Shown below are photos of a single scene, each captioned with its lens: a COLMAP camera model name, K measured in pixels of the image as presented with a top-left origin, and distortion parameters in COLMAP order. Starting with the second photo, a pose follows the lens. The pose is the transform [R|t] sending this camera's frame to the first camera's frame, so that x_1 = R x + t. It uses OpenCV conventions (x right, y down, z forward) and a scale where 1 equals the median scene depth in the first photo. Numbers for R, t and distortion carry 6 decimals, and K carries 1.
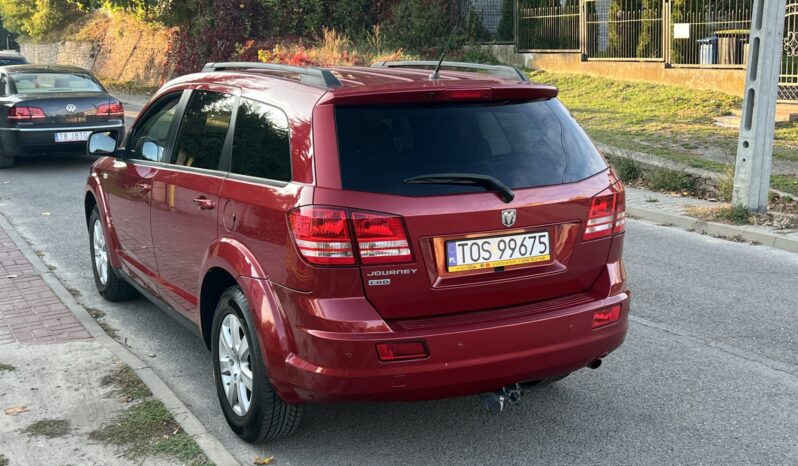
lens RADIAL K [[959.3, 0, 401.1], [0, 959.3, 235.3], [0, 0, 1]] dist [0.181837, -0.508997]
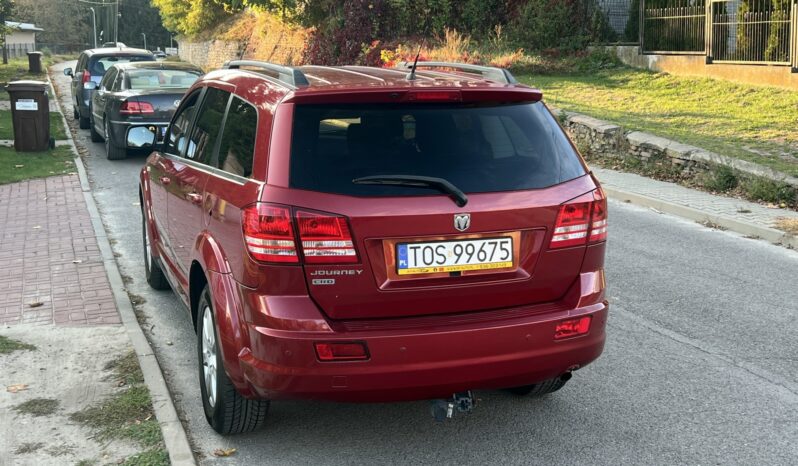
lens RADIAL K [[959.3, 0, 401.1], [0, 959.3, 235.3], [0, 0, 1]] dist [0.181837, -0.508997]
pose [[0.988351, 0.038517, -0.147237, 0.176034], [-0.038573, 0.999253, 0.002479, -0.004356], [0.147222, 0.003229, 0.989098, 0.019006]]
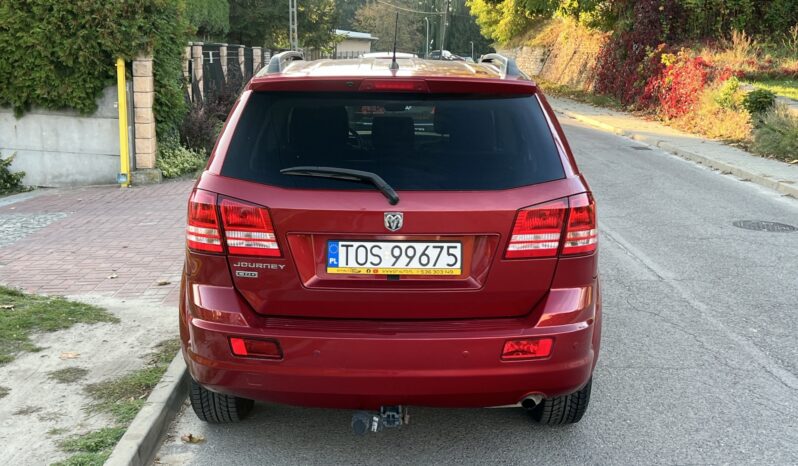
lens RADIAL K [[959.3, 0, 401.1], [0, 959.3, 235.3], [0, 0, 1]] dist [0.181837, -0.508997]
pose [[0.884624, 0.098136, -0.455861, 0.479122], [-0.100979, 0.994722, 0.018185, -0.020135], [0.455240, 0.029945, 0.889865, 0.180016]]
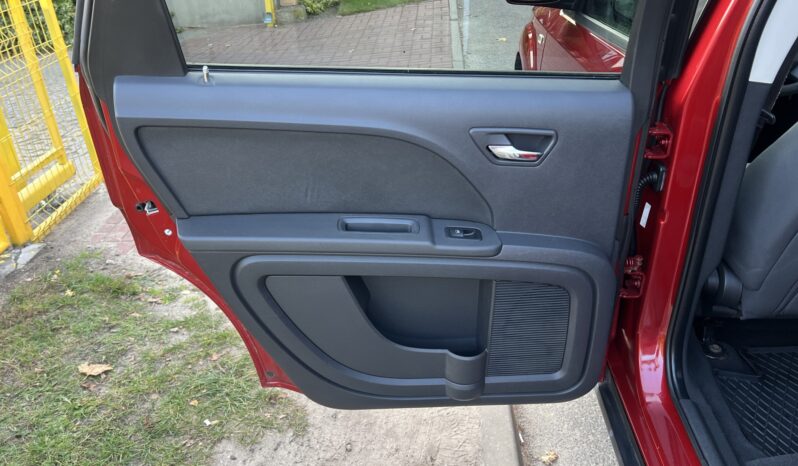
lens RADIAL K [[640.2, 0, 399.0], [0, 640.2, 233.0], [0, 0, 1]] dist [0.007853, -0.002822]
pose [[0.844732, 0.231650, -0.482458, -0.241936], [-0.070120, 0.941606, 0.329336, -0.104925], [0.530576, -0.244370, 0.811648, 0.926304]]
